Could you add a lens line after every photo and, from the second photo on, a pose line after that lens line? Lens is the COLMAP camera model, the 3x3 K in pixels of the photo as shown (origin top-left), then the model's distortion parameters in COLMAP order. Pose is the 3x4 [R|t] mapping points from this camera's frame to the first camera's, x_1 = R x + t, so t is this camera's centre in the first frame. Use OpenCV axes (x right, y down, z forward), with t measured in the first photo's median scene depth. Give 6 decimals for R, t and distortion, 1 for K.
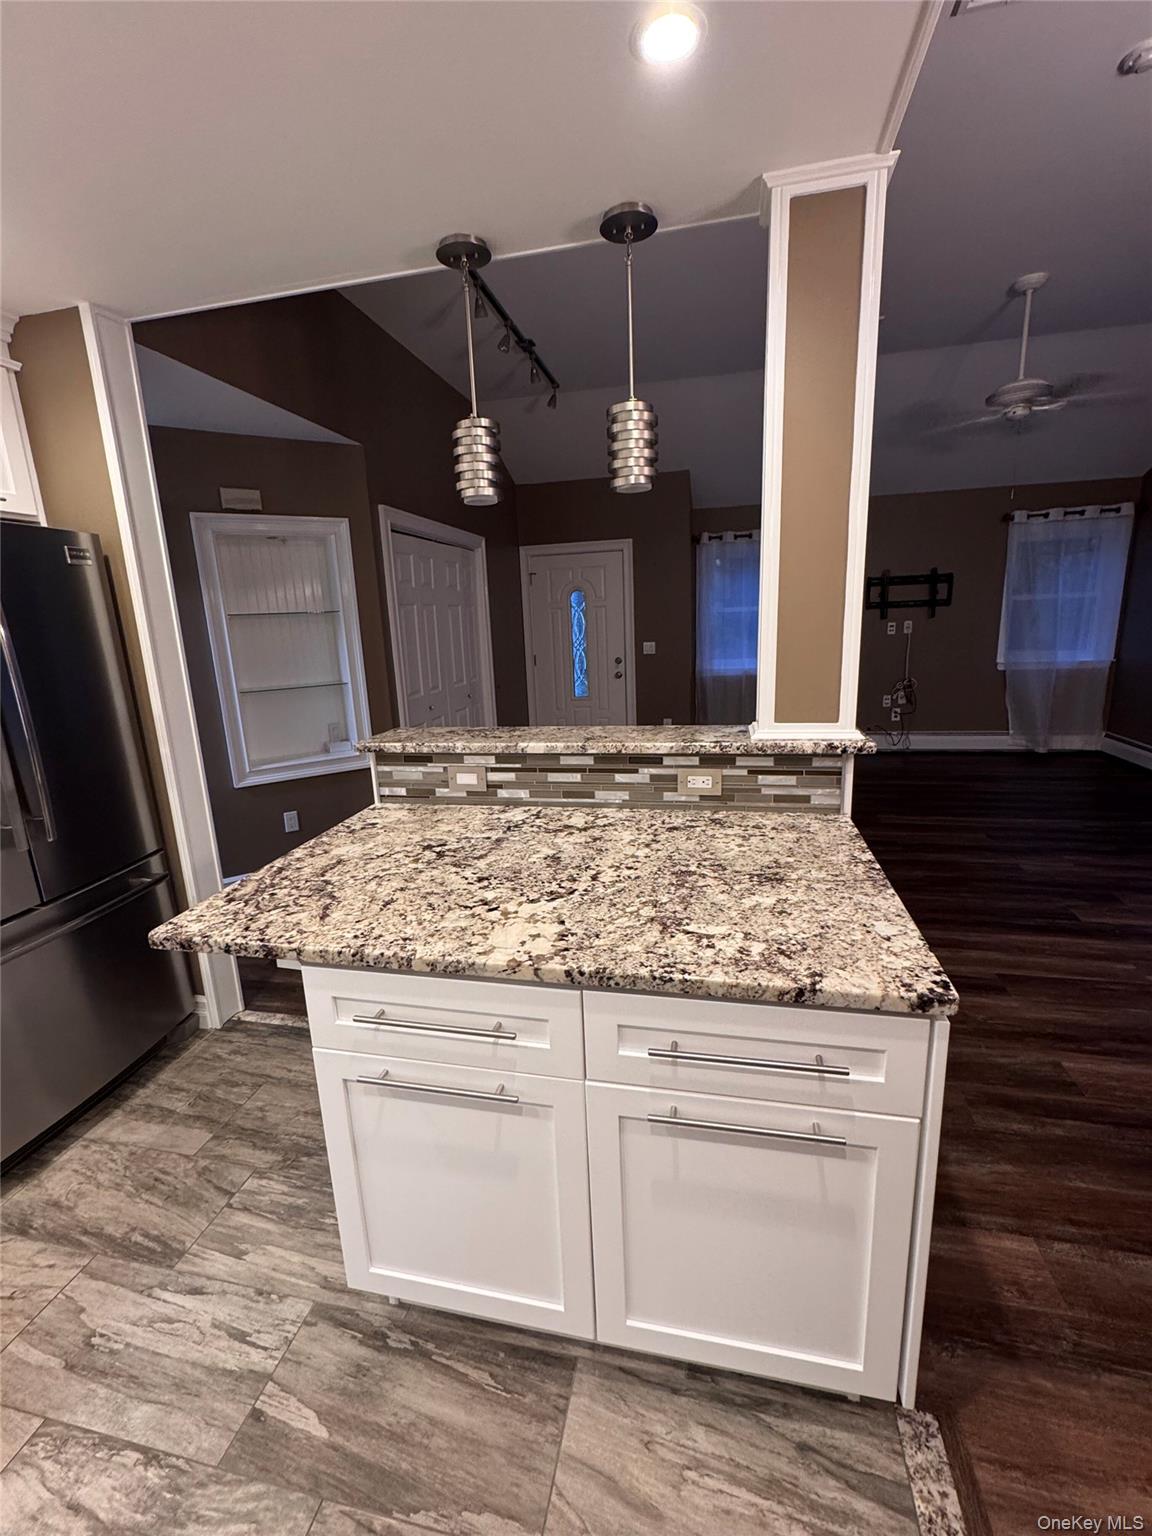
lens RADIAL K [[653.8, 0, 574.5], [0, 653.8, 765.8], [0, 0, 1]] dist [-0.003025, 0.000616]
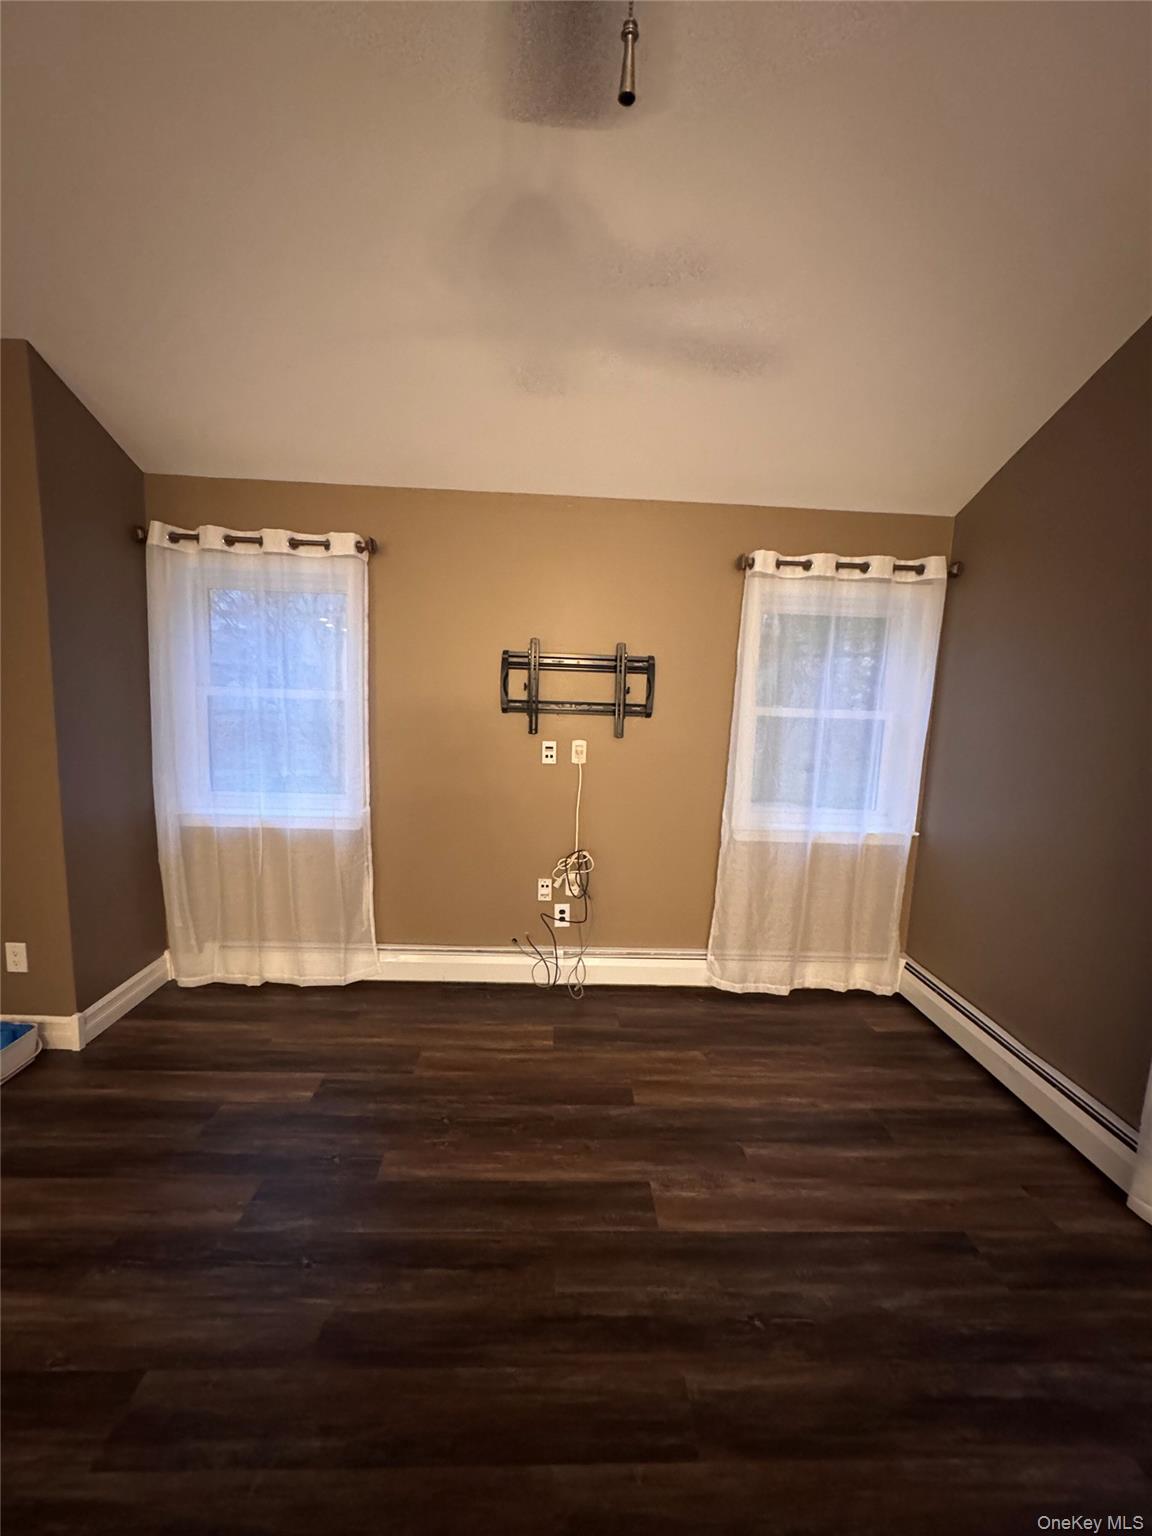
lens RADIAL K [[603.2, 0, 575.4], [0, 603.2, 768.9], [0, 0, 1]] dist [-0.002853, 0.000131]
pose [[0.964153, 0.044576, 0.261577, 1.290368], [-0.018625, 0.994726, -0.100861, -0.507272], [-0.264694, 0.092374, 0.959898, 1.826590]]
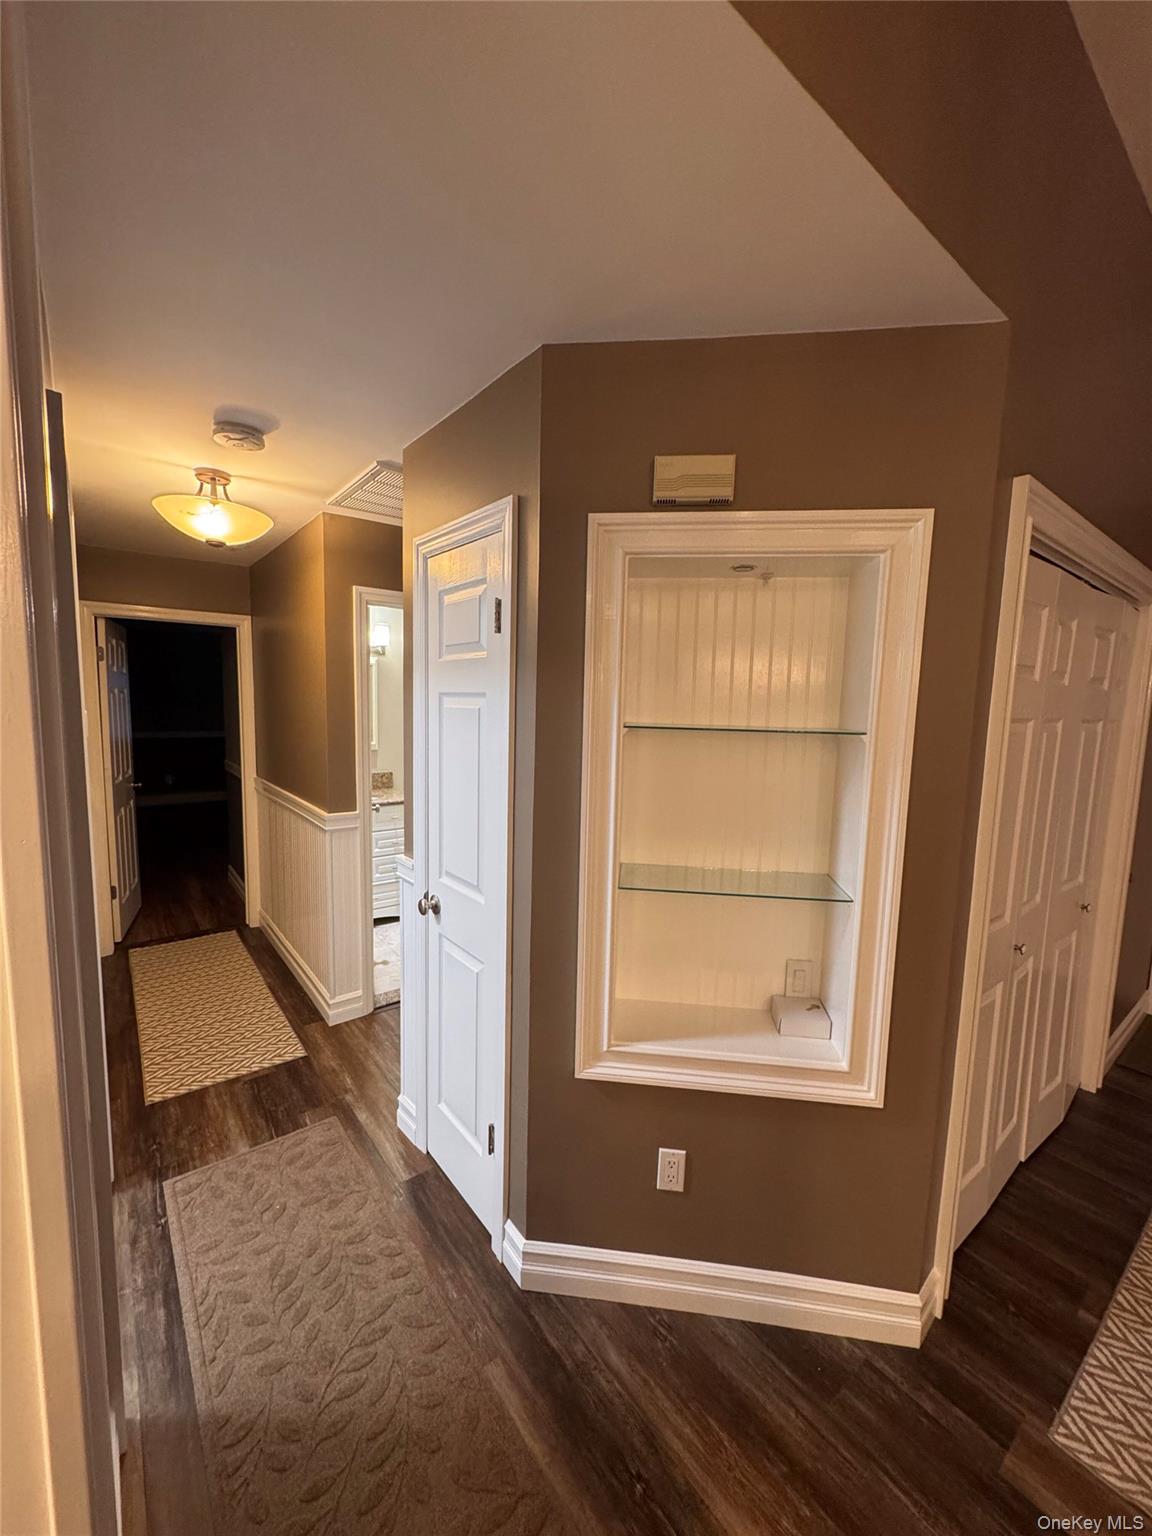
lens RADIAL K [[603.2, 0, 578.5], [0, 603.2, 763.6], [0, 0, 1]] dist [-0.002853, 0.000131]
pose [[0.776389, 0.124682, -0.617799, -0.514425], [-0.196901, 0.979156, -0.049837, -0.320108], [0.598708, 0.160338, 0.784755, 1.164018]]
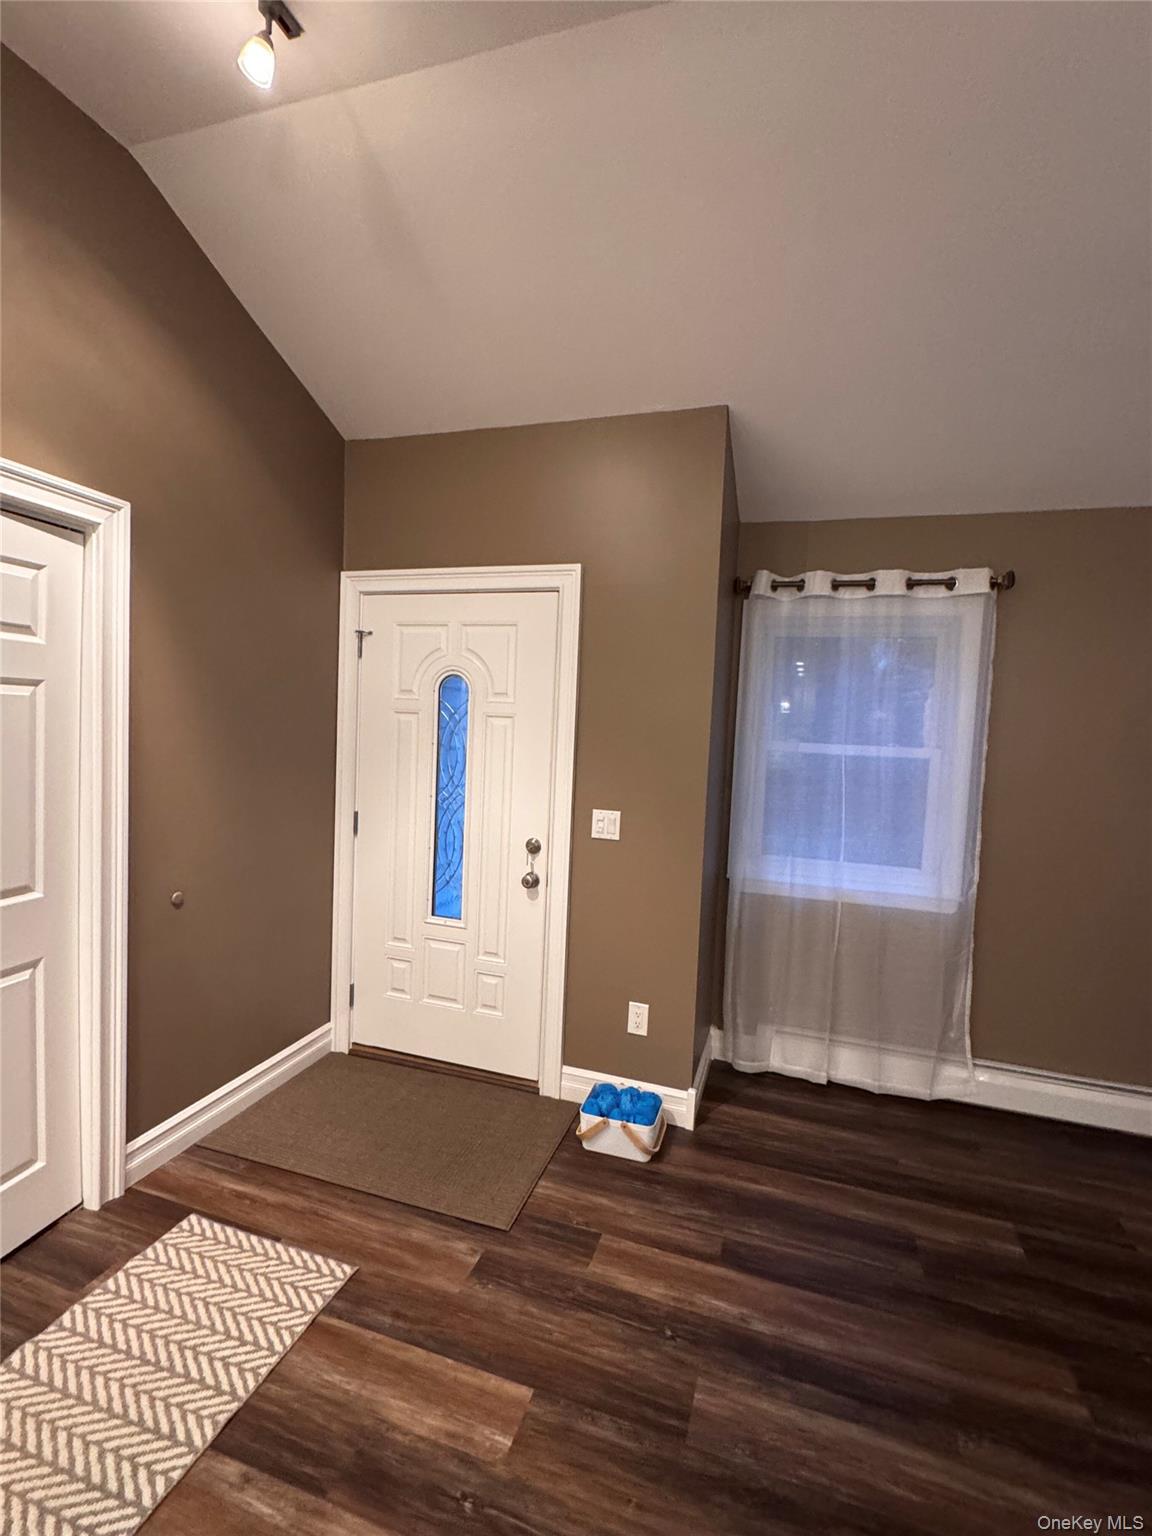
lens RADIAL K [[708.4, 0, 574.4], [0, 708.4, 761.5], [0, 0, 1]] dist [-0.002356, 0.000006]
pose [[0.991644, 0.088998, -0.093385, 0.443356], [-0.102606, 0.982914, -0.152815, -0.503442], [0.078189, 0.161120, 0.983833, 1.866685]]
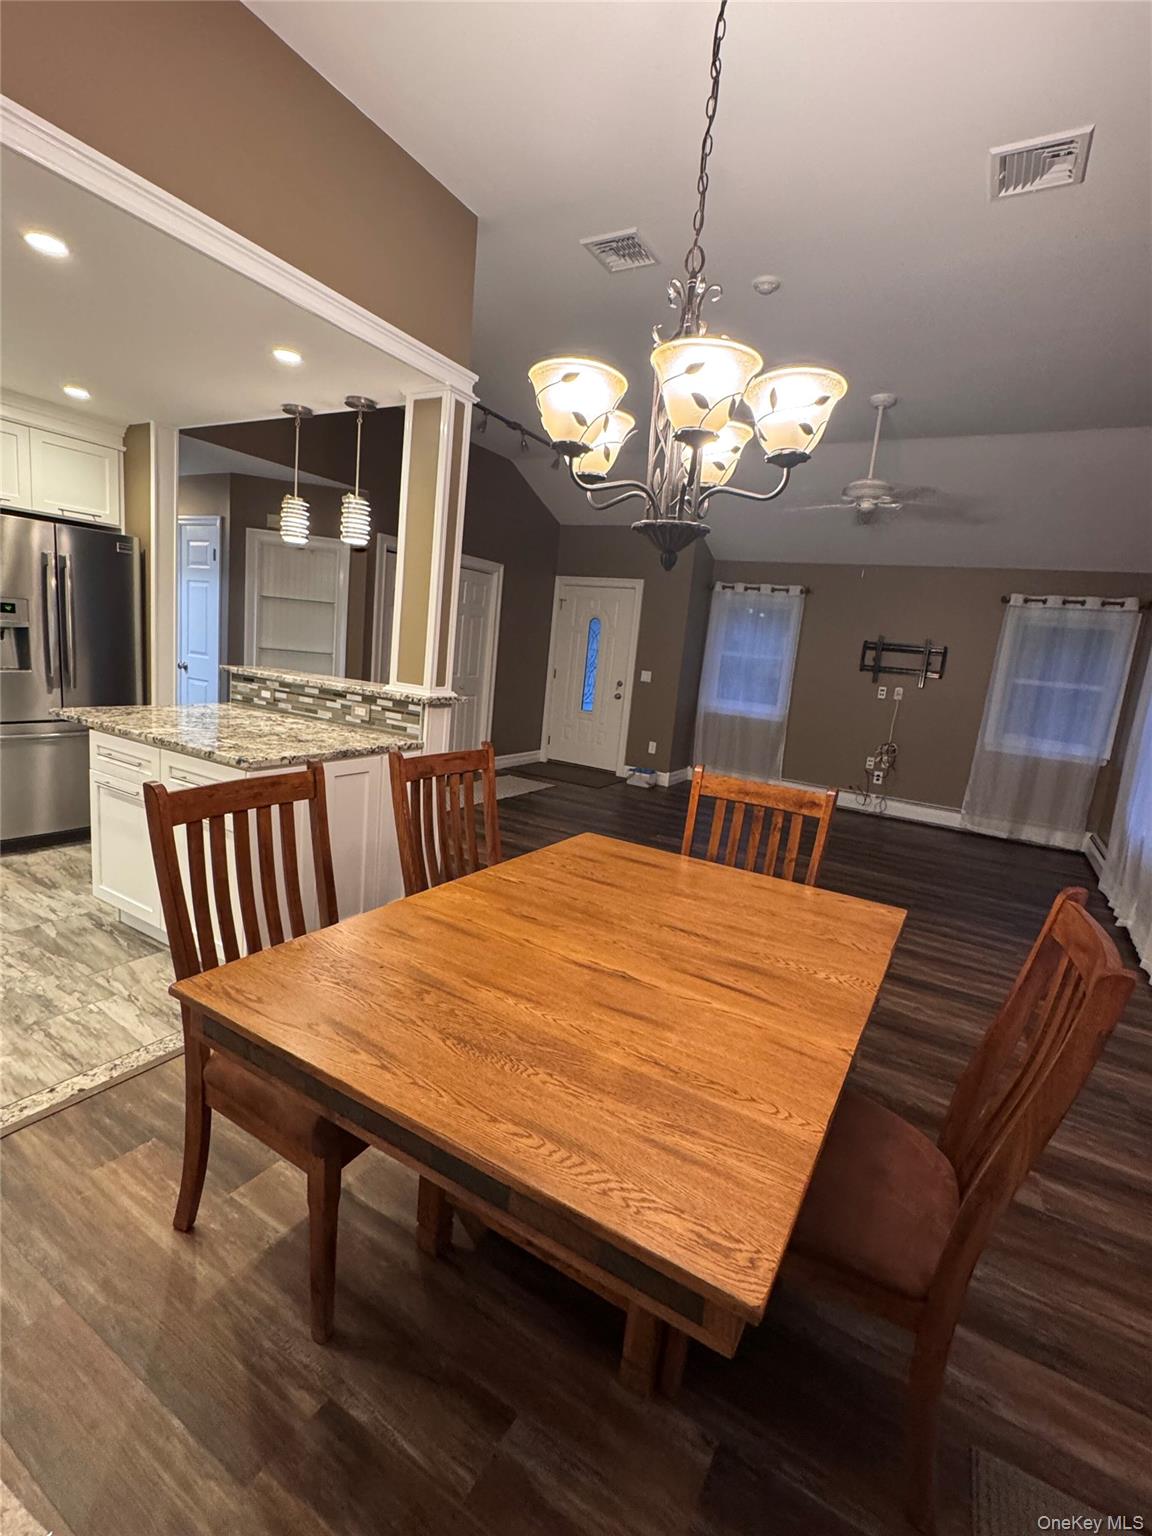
lens RADIAL K [[708.4, 0, 576.5], [0, 708.4, 762.6], [0, 0, 1]] dist [-0.002356, 0.000006]
pose [[0.942659, 0.180516, -0.280727, 1.235669], [-0.198750, 0.979327, -0.037648, 0.110662], [0.268128, 0.091283, 0.959049, -0.597026]]
